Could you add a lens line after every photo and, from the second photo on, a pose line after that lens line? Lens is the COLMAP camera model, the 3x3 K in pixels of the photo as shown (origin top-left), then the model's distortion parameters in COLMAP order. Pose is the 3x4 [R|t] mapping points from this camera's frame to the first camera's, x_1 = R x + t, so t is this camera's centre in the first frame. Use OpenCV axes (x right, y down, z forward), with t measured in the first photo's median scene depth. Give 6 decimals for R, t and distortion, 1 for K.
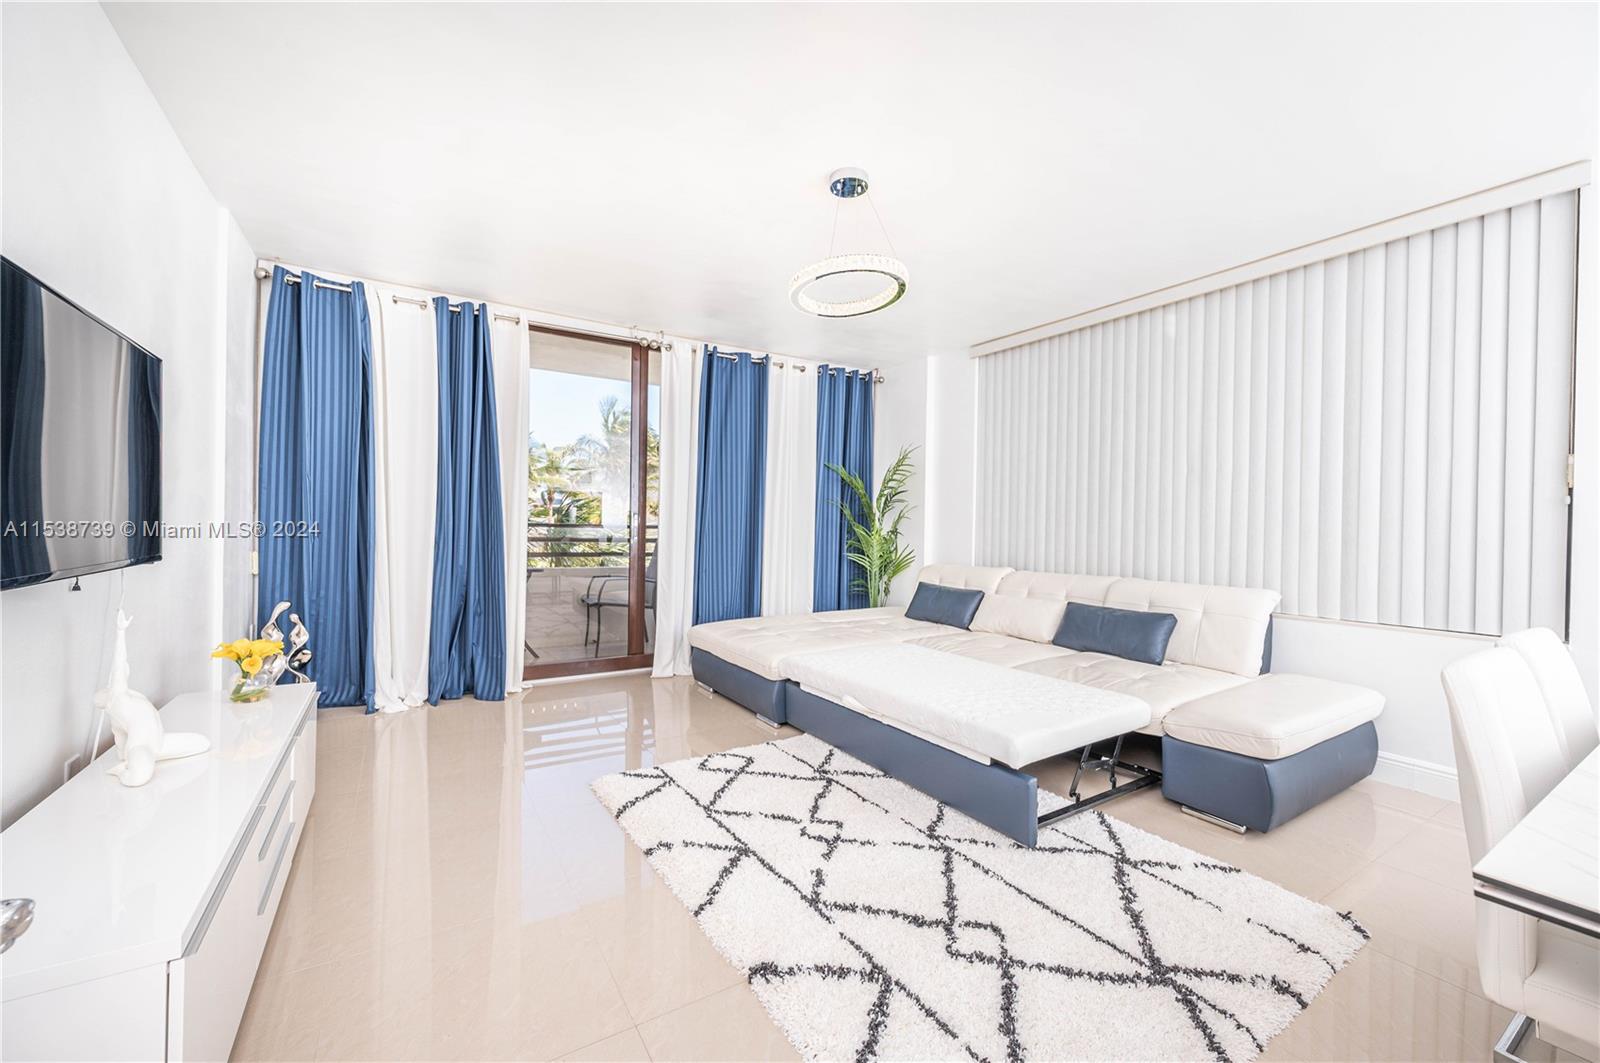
lens RADIAL K [[632.5, 0, 794.8], [0, 632.5, 530.1], [0, 0, 1]] dist [0.000833, 0.000031]
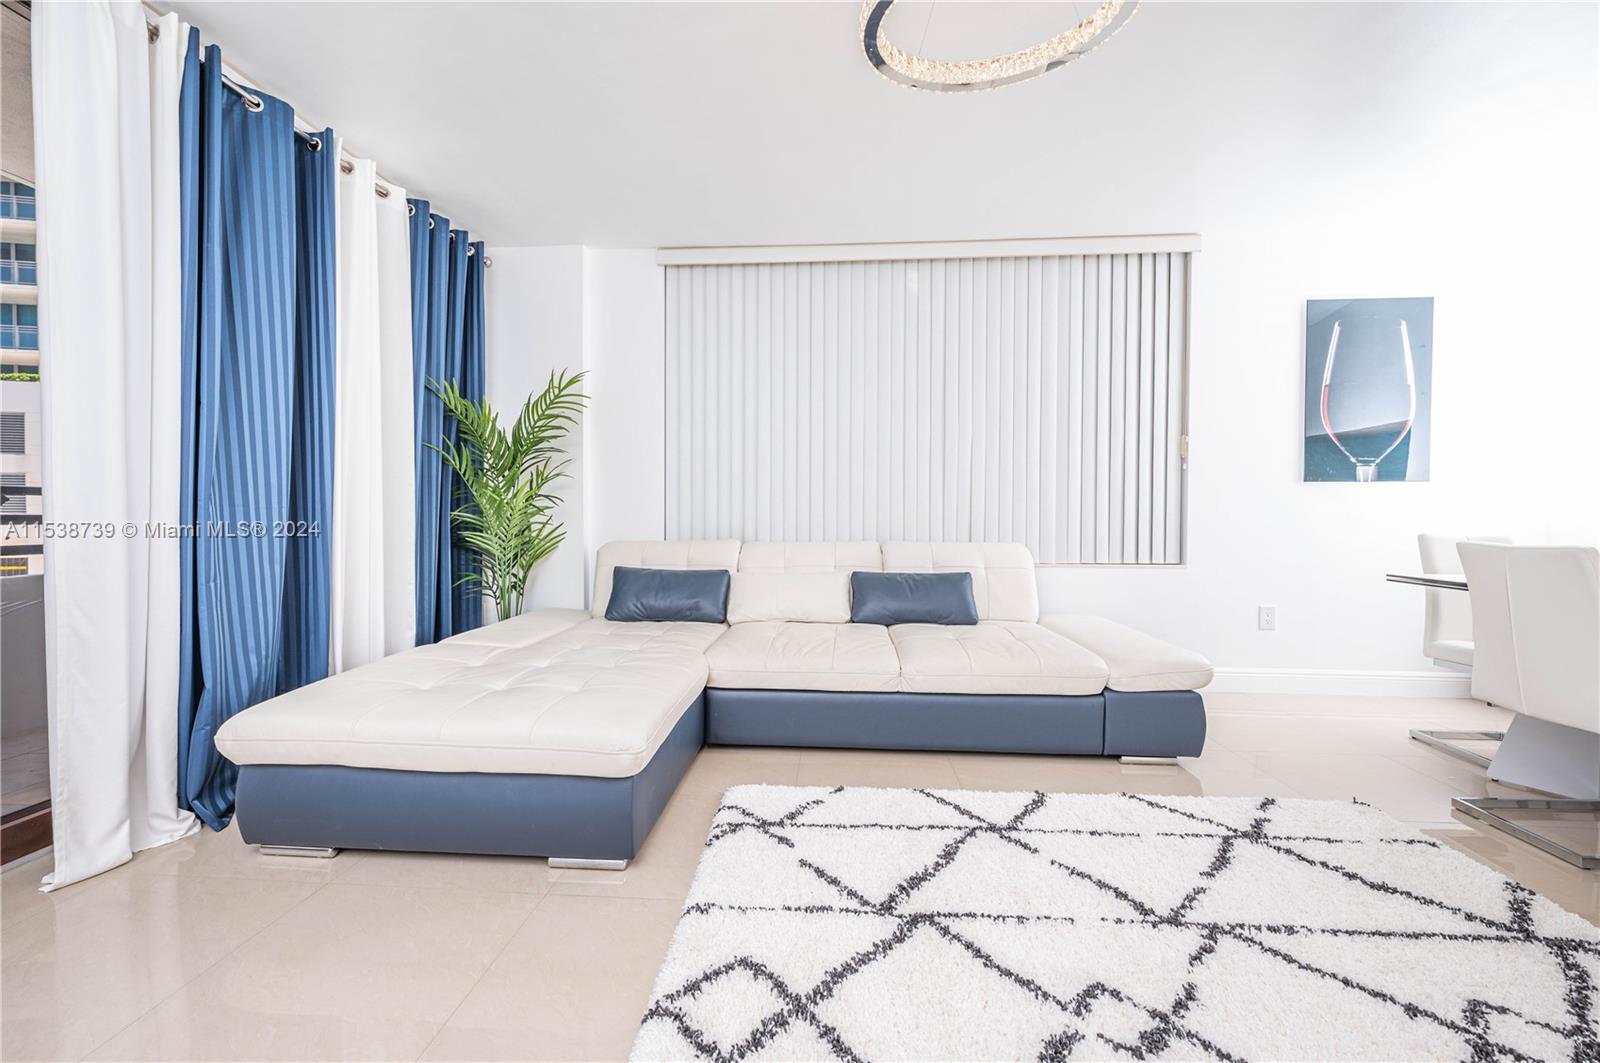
lens RADIAL K [[634.2, 0, 790.7], [0, 634.2, 534.5], [0, 0, 1]] dist [-0.001117, -0.000241]
pose [[0.587792, -0.039064, 0.808069, -0.364653], [0.011116, 0.999129, 0.040214, 0.029373], [-0.808936, -0.014655, 0.587714, 0.627864]]
